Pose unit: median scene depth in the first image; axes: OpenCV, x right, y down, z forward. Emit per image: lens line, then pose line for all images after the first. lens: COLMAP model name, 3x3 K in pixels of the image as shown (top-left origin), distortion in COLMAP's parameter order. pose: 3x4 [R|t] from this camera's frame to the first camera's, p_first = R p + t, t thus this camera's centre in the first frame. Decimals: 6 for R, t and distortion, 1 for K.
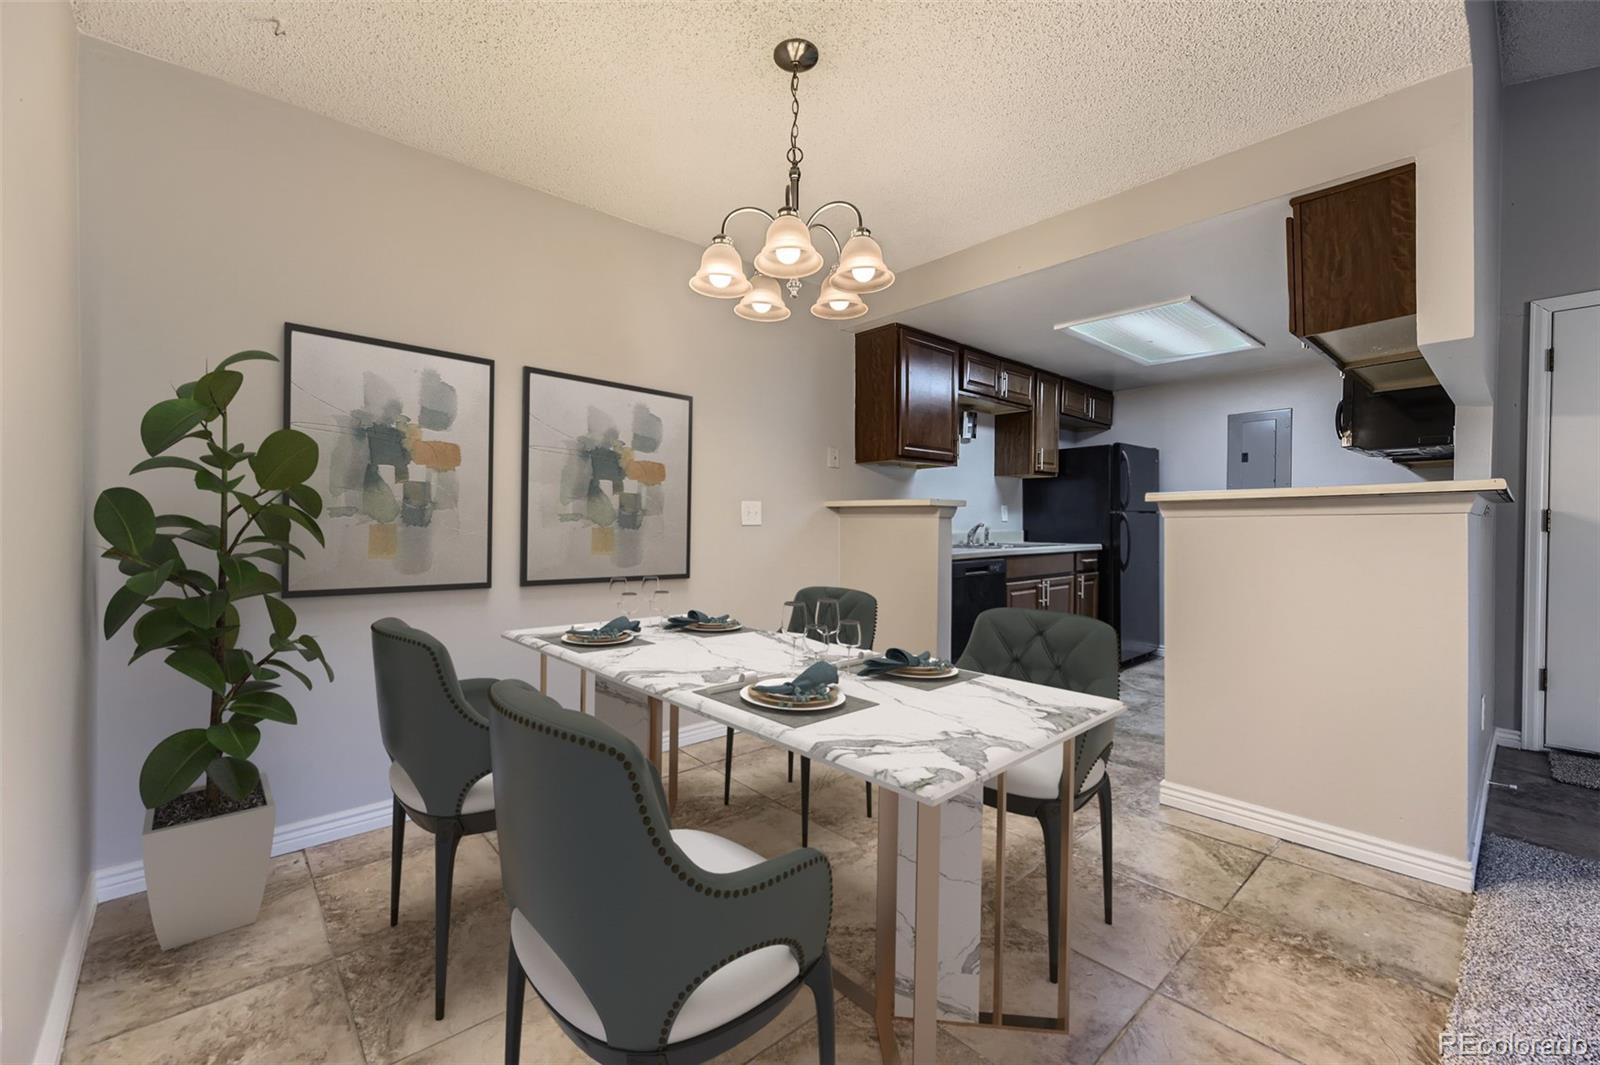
lens RADIAL K [[658.6, 0, 792.7], [0, 658.6, 531.4], [0, 0, 1]] dist [0.001679, 0.000081]
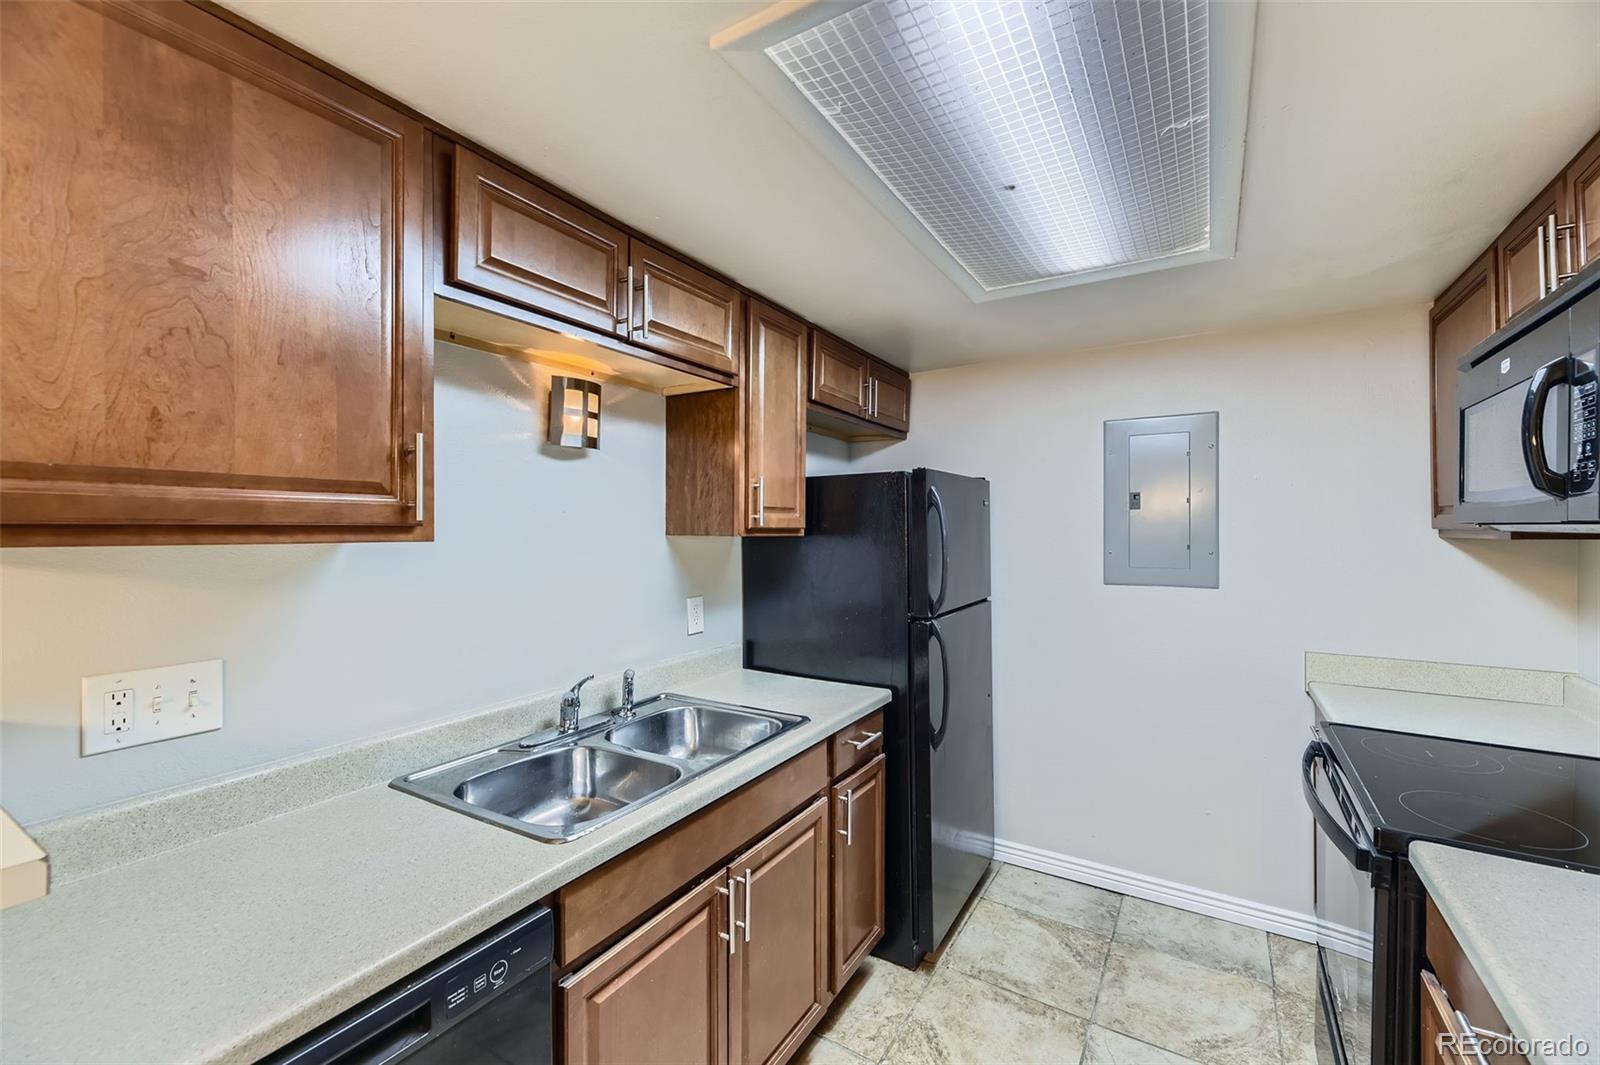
lens RADIAL K [[658.6, 0, 802.8], [0, 658.6, 532.0], [0, 0, 1]] dist [0.001679, 0.000081]
pose [[0.955842, -0.005867, 0.293822, 0.273027], [0.008412, 0.999937, -0.007396, -0.084868], [-0.293760, 0.009541, 0.955832, 0.572415]]
